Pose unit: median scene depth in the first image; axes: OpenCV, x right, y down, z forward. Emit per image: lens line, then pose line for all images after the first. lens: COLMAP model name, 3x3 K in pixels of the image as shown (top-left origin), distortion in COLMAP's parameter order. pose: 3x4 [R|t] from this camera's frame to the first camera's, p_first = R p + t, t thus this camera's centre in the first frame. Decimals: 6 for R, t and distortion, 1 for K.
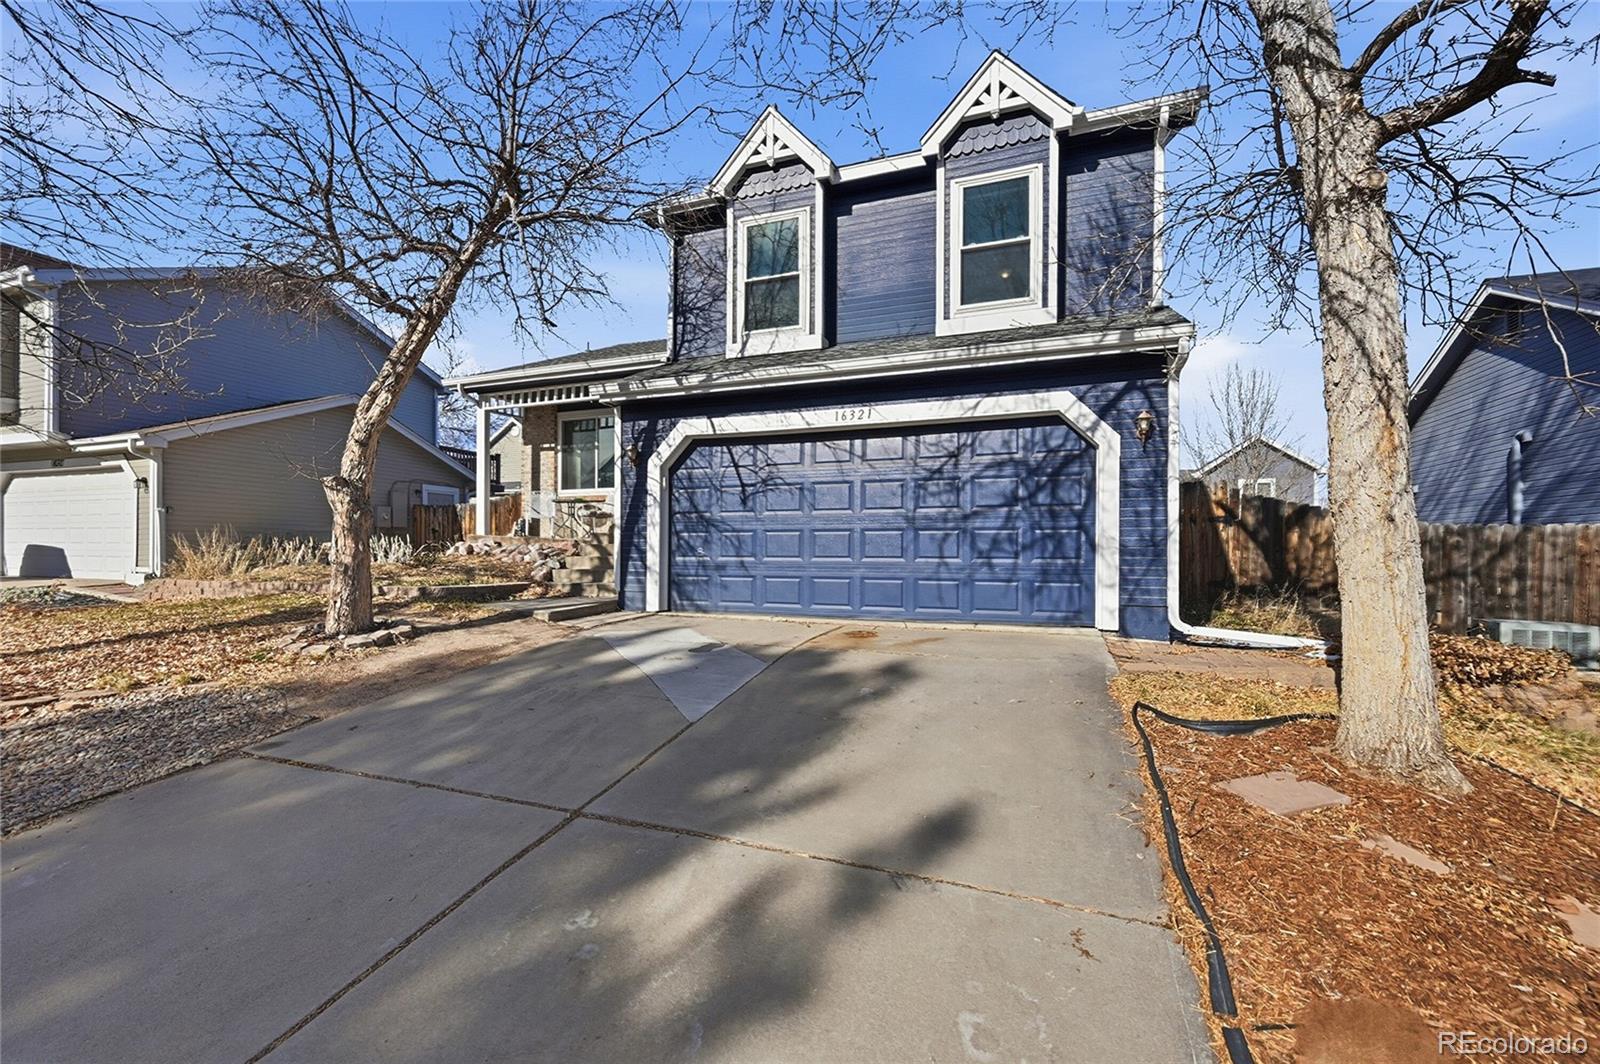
lens RADIAL K [[655.9, 0, 821.7], [0, 655.9, 554.9], [0, 0, 1]] dist [-0.018405, -0.000004]
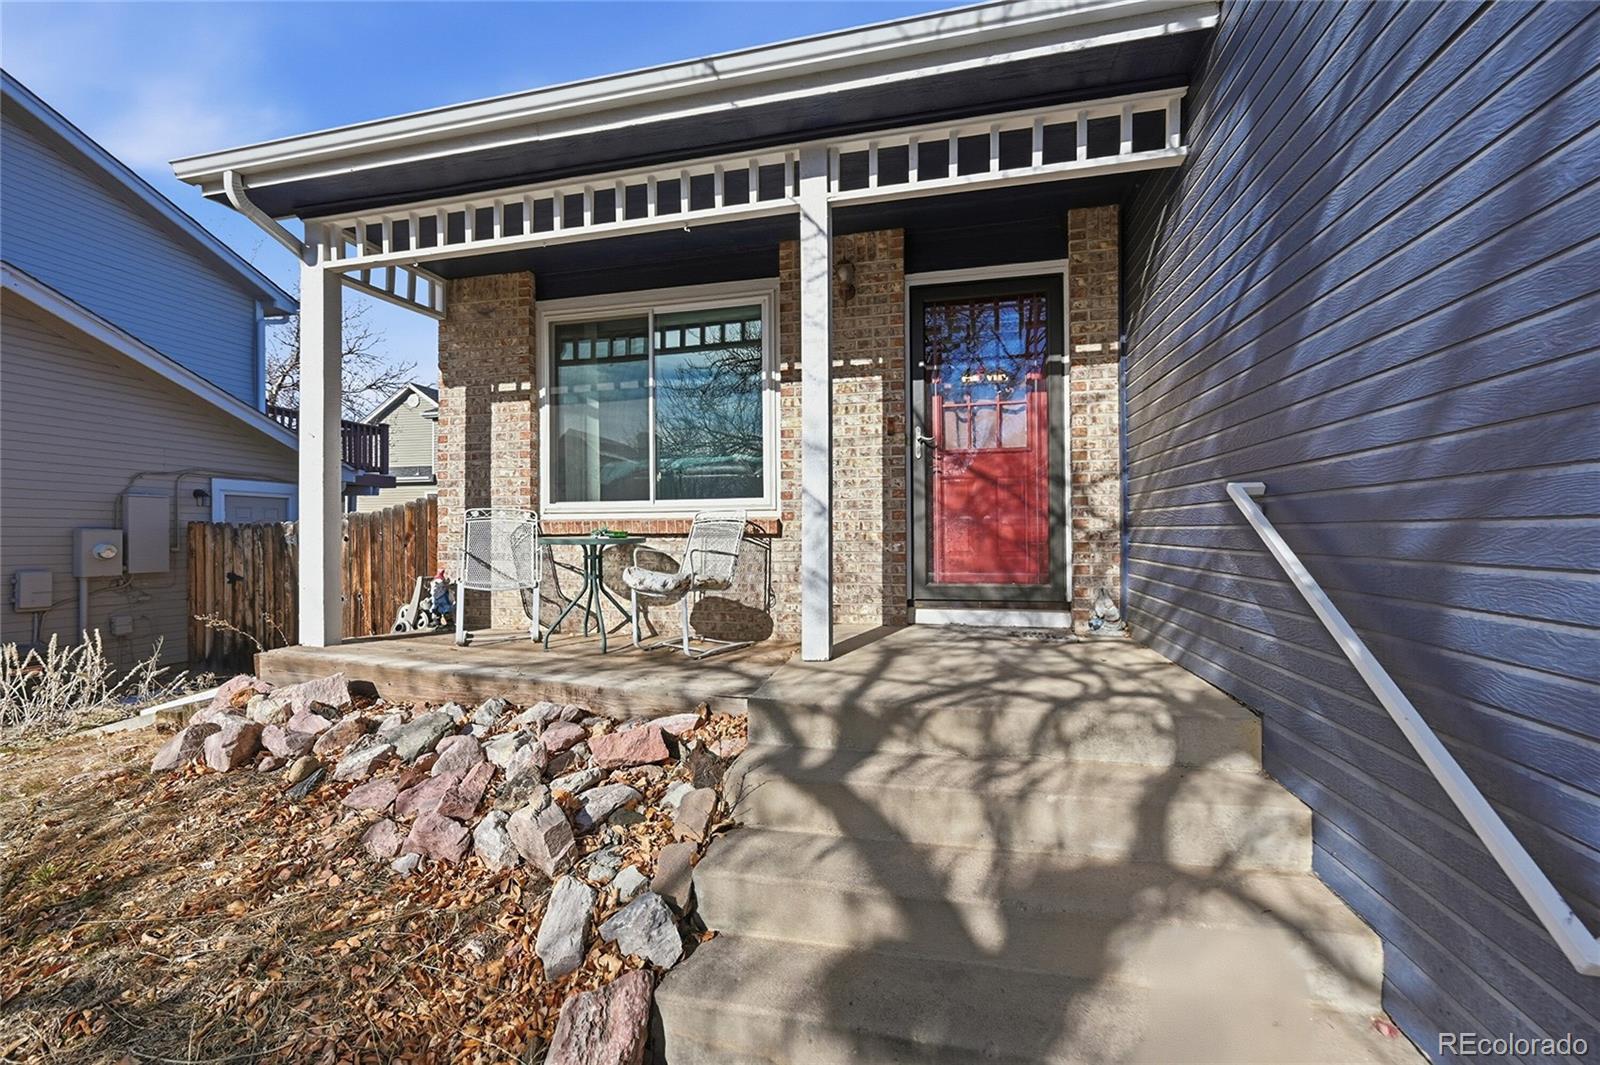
lens RADIAL K [[638.2, 0, 799.2], [0, 638.2, 528.7], [0, 0, 1]] dist [-0.000518, 0.000115]
pose [[0.994046, -0.006474, 0.108769, -0.313474], [0.007968, 0.999880, -0.013309, -0.083666], [-0.108670, 0.014096, 0.993978, 0.654480]]
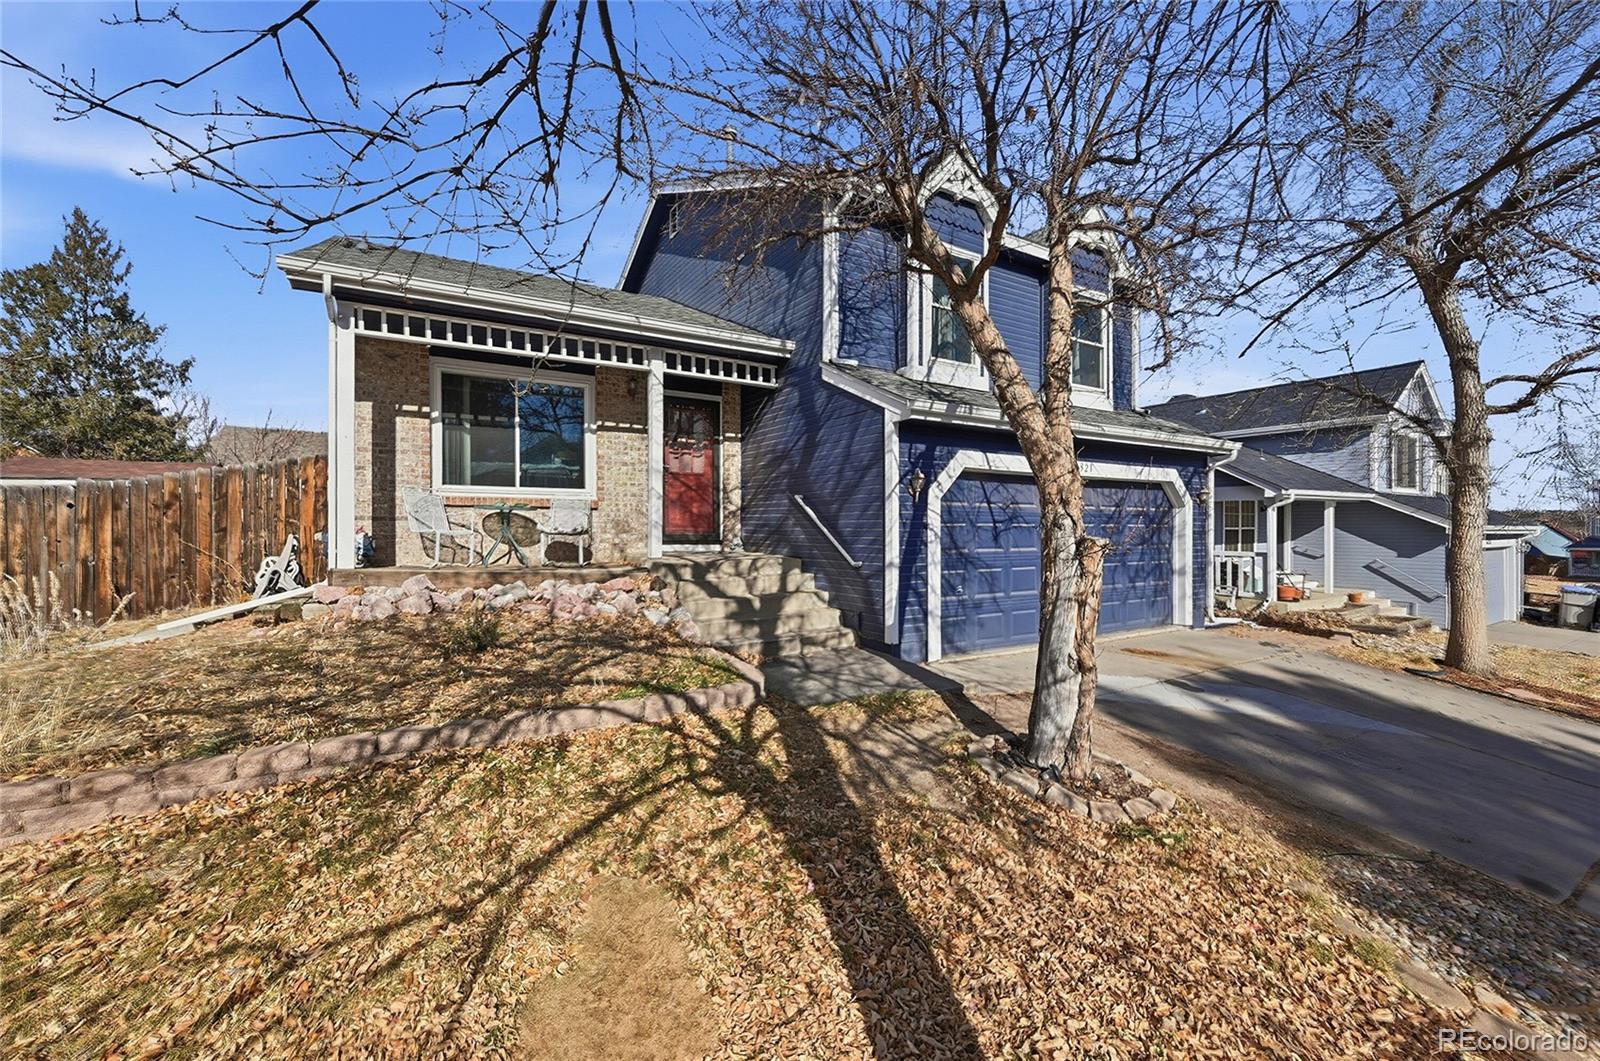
lens RADIAL K [[638.2, 0, 799.2], [0, 638.2, 526.7], [0, 0, 1]] dist [-0.000518, 0.000115]
pose [[0.635320, 0.002969, 0.772243, -0.687410], [0.002990, 0.999976, -0.006304, -0.060097], [-0.772243, 0.006314, 0.635296, 0.392562]]
